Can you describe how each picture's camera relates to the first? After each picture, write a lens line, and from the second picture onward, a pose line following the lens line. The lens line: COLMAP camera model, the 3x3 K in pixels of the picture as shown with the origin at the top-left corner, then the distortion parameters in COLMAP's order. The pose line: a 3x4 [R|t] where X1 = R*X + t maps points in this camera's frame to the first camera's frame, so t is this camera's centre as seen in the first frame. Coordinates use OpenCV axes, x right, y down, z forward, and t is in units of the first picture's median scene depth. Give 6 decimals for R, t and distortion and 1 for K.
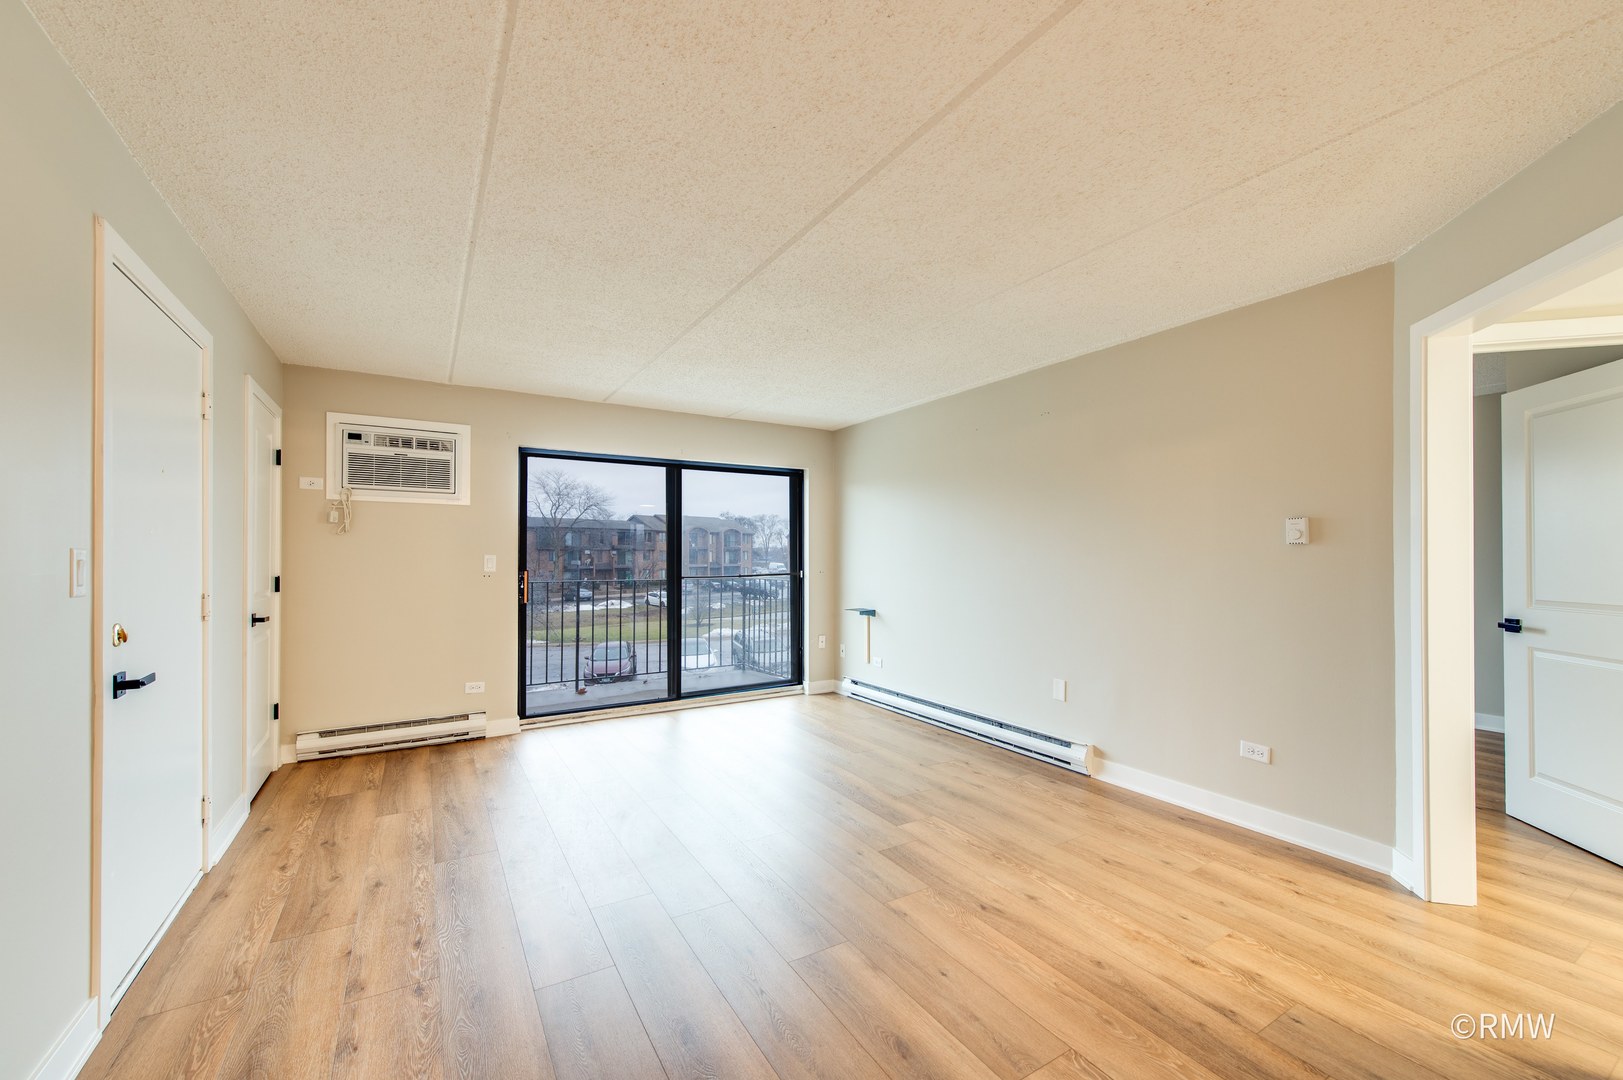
lens RADIAL K [[651.1, 0, 809.4], [0, 651.1, 539.6], [0, 0, 1]] dist [0.021757, -0.007734]
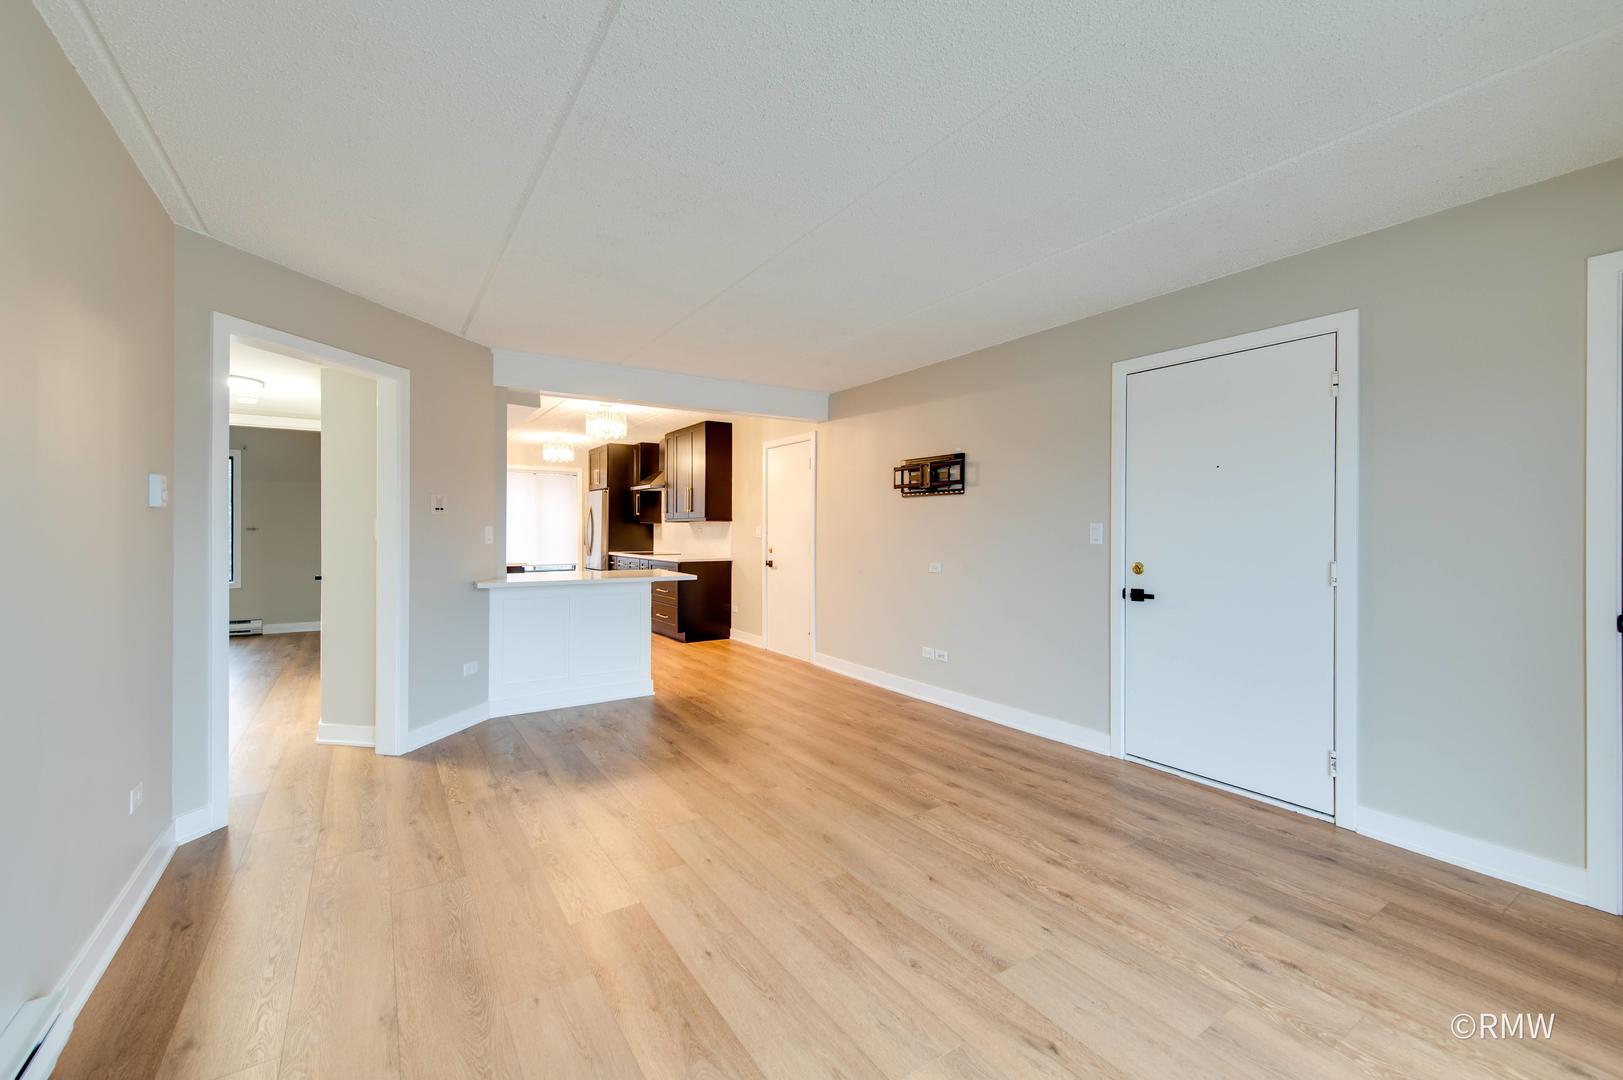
lens RADIAL K [[651.1, 0, 809.4], [0, 651.1, 539.6], [0, 0, 1]] dist [0.021757, -0.007734]
pose [[-0.999238, -0.001384, -0.038994, -0.026804], [-0.001010, 0.999953, -0.009594, 0.059293], [0.039006, -0.009547, -0.999193, 2.074596]]
